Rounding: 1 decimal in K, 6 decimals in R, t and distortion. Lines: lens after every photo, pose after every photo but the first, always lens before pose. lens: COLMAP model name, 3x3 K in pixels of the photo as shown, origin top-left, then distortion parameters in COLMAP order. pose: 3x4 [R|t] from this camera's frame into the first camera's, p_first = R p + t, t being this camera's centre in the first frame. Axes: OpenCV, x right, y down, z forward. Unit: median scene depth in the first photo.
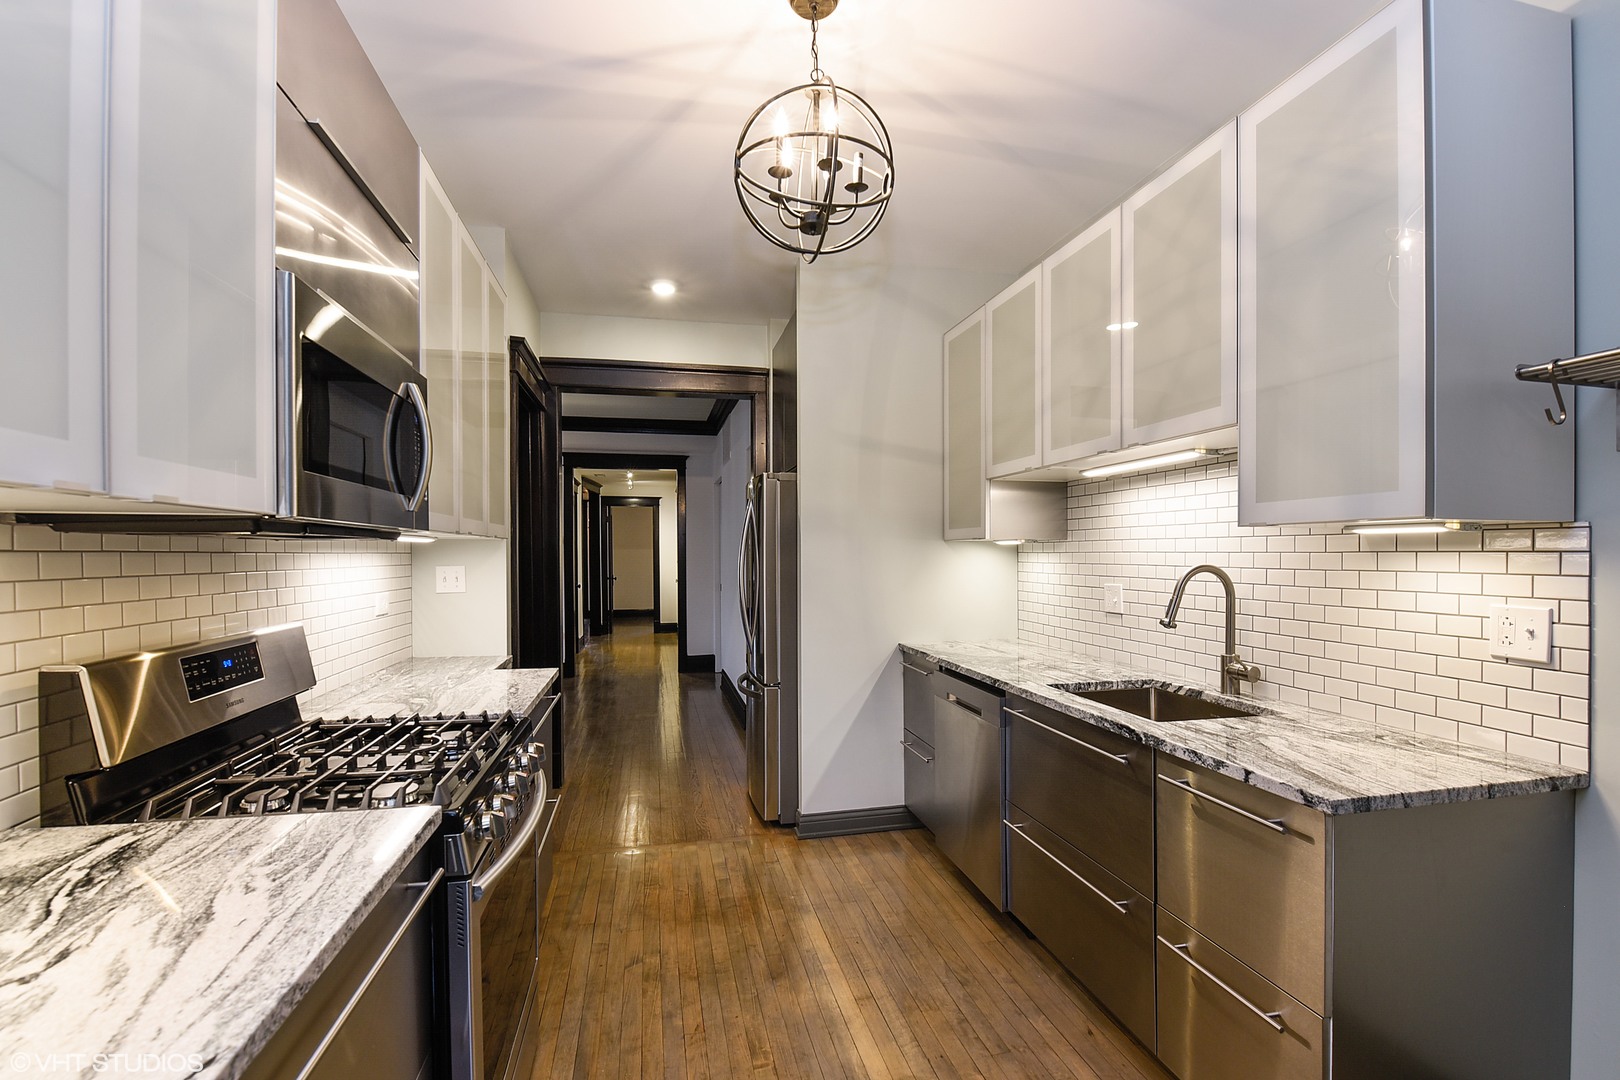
lens RADIAL K [[705.4, 0, 818.1], [0, 705.4, 552.0], [0, 0, 1]] dist [-0.001991, -0.004740]
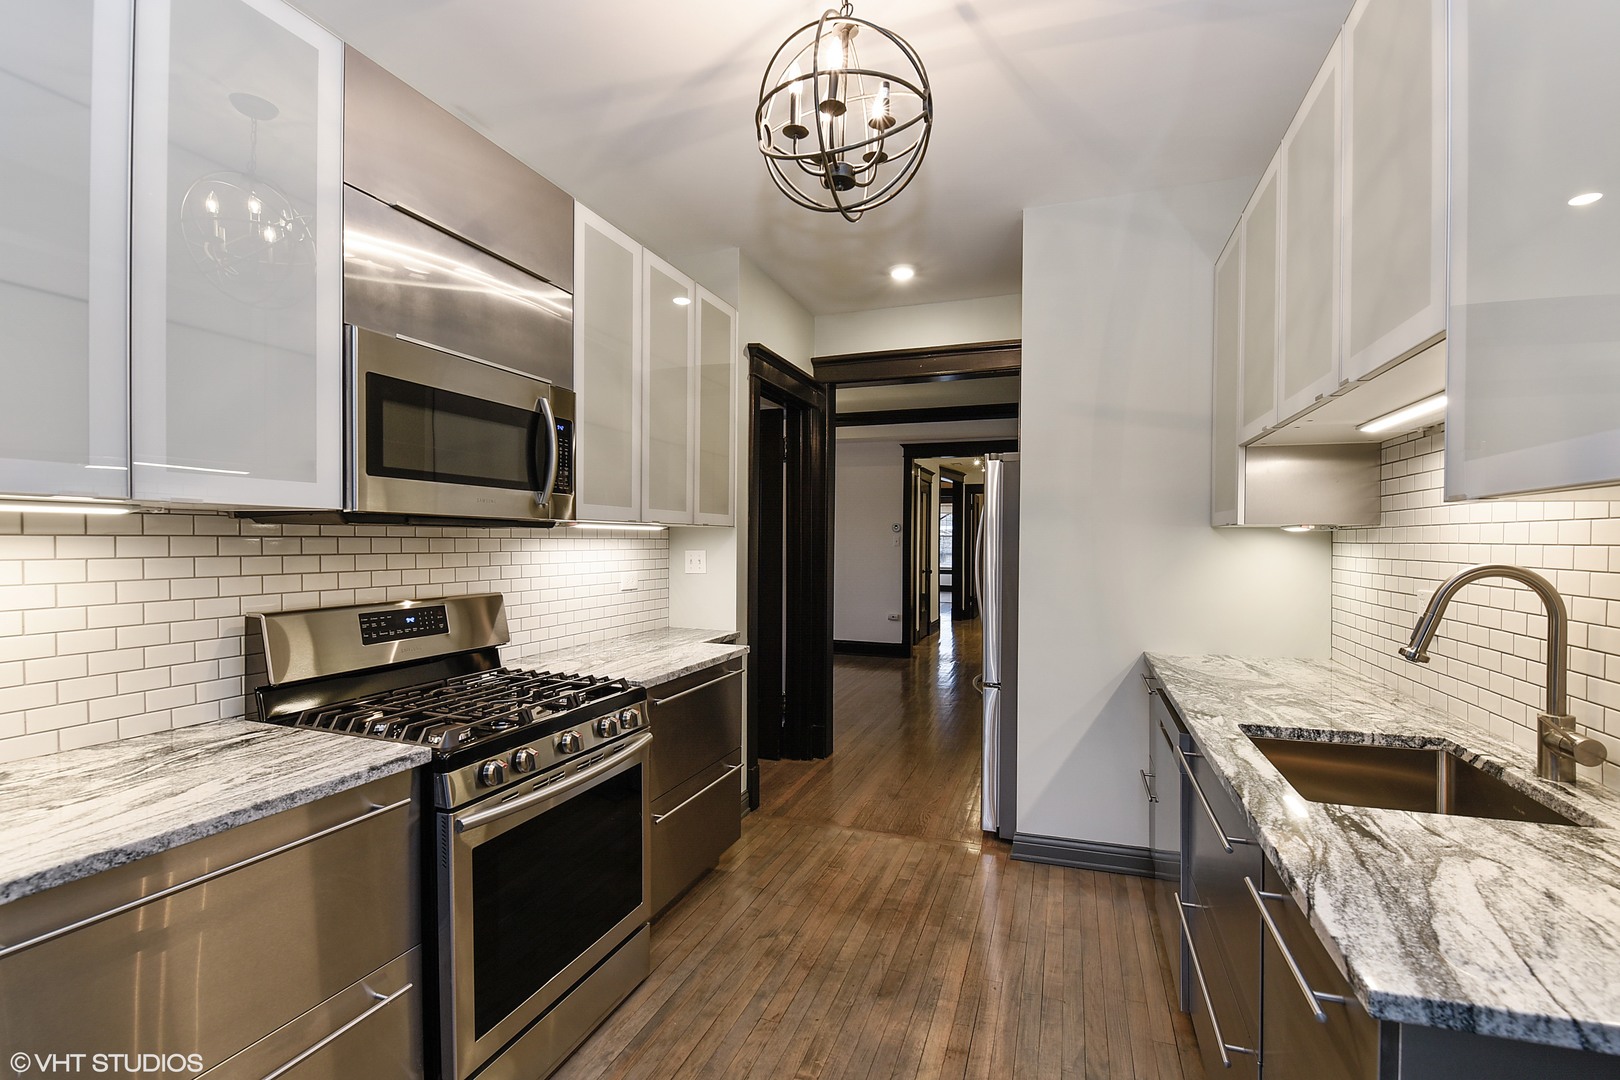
lens RADIAL K [[705.4, 0, 843.2], [0, 705.4, 546.3], [0, 0, 1]] dist [-0.001991, -0.004740]
pose [[0.856893, 0.010315, -0.515391, 0.369617], [-0.005347, 0.999924, 0.011124, -0.001439], [0.515467, -0.006777, 0.856883, 0.175669]]
